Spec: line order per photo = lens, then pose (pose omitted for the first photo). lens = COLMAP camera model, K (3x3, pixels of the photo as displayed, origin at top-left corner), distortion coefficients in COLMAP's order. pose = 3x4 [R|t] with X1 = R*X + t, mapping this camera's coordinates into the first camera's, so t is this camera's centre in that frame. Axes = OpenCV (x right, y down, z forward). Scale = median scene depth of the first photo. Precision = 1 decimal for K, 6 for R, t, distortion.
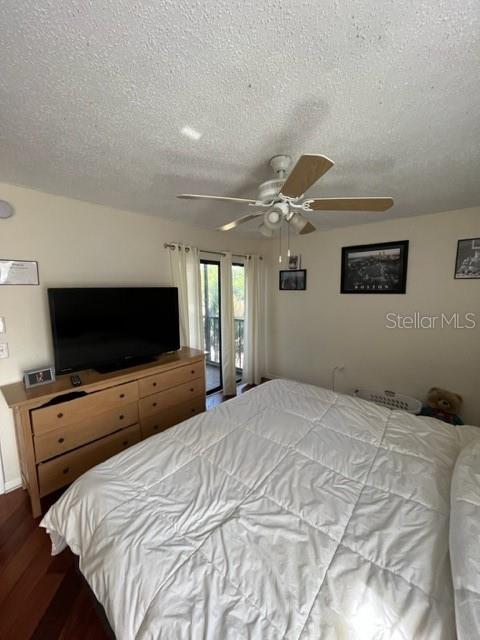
lens RADIAL K [[258.5, 0, 236.7], [0, 258.5, 317.2], [0, 0, 1]] dist [-0.001004, -0.000596]
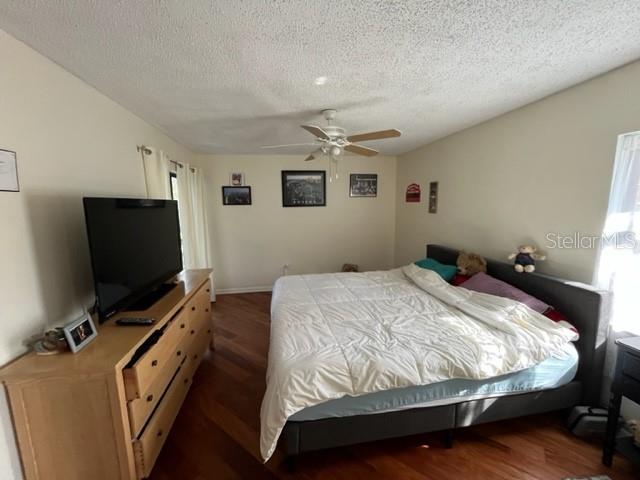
lens RADIAL K [[258.5, 0, 315.1], [0, 258.5, 241.4], [0, 0, 1]] dist [-0.001004, -0.000596]
pose [[0.645794, -0.109888, 0.755563, -0.541028], [0.092672, 0.993554, 0.065293, 0.008117], [-0.757867, 0.027854, 0.651814, 0.070143]]
